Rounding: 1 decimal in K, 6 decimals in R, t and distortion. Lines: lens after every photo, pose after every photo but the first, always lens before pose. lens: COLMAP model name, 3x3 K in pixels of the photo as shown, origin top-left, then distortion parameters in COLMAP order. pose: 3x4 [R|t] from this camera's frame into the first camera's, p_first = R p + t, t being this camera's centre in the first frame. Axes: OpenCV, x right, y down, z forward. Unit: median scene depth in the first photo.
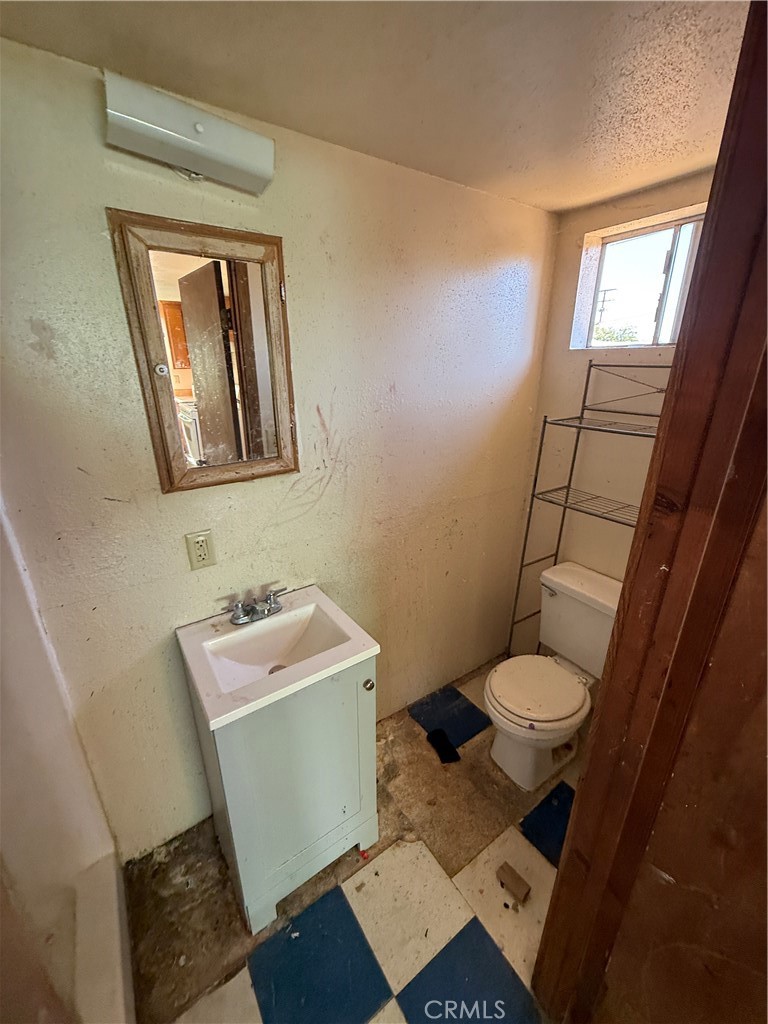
lens RADIAL K [[409.6, 0, 383.8], [0, 409.6, 509.7], [0, 0, 1]] dist [0.000530, -0.000005]
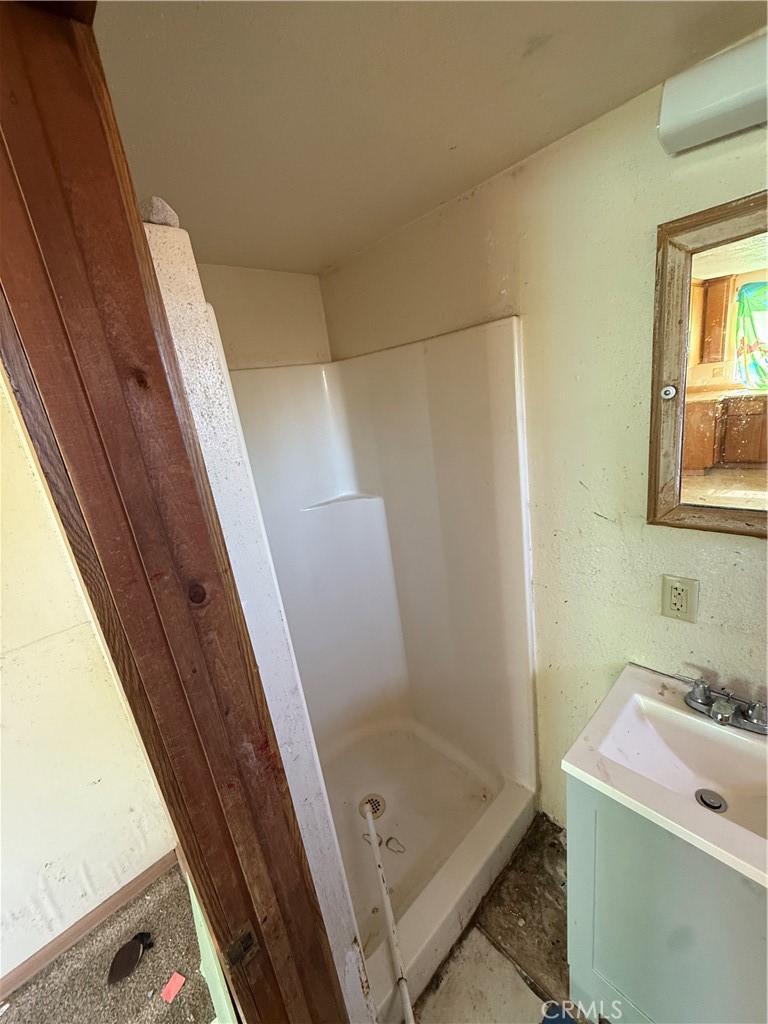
lens RADIAL K [[409.6, 0, 383.8], [0, 409.6, 509.7], [0, 0, 1]] dist [0.000530, -0.000005]
pose [[0.132901, 0.253451, -0.958175, 0.246719], [-0.206412, 0.952631, 0.223355, -0.146785], [0.969397, 0.168095, 0.178921, 0.248028]]
